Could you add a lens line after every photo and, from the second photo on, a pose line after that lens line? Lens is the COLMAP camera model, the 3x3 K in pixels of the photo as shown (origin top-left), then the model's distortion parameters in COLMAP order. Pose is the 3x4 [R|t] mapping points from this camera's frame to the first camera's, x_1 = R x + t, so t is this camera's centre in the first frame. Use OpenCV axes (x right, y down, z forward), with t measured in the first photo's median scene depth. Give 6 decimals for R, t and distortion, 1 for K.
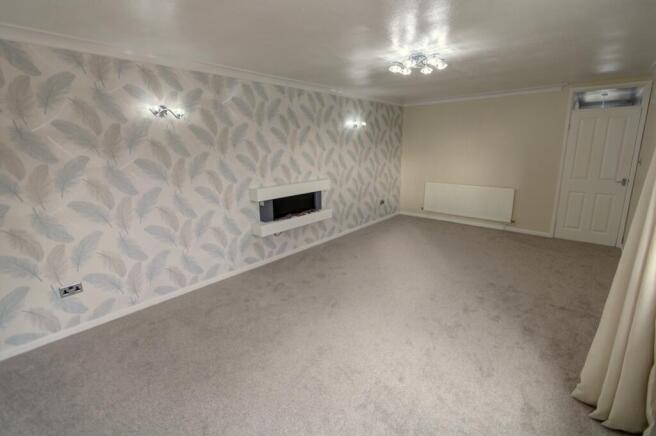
lens RADIAL K [[316.7, 0, 330.4], [0, 316.7, 215.3], [0, 0, 1]] dist [-0.003866, 0.000006]
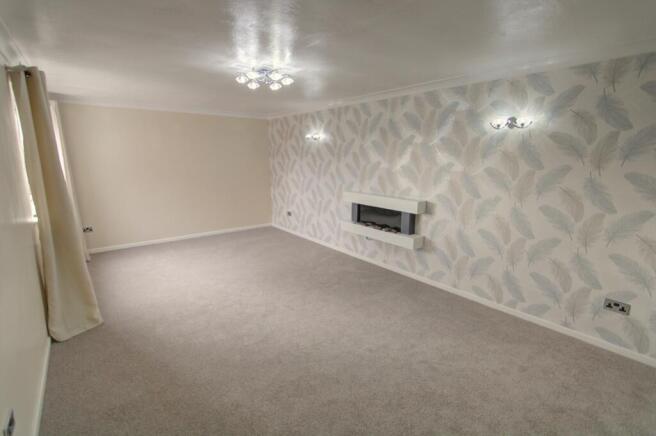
lens RADIAL K [[316.7, 0, 330.4], [0, 316.7, 215.3], [0, 0, 1]] dist [-0.003866, 0.000006]
pose [[-0.204659, 0.194626, -0.959289, 0.912269], [-0.218424, 0.946240, 0.238578, -0.253567], [0.954152, 0.258359, -0.151145, 1.057838]]
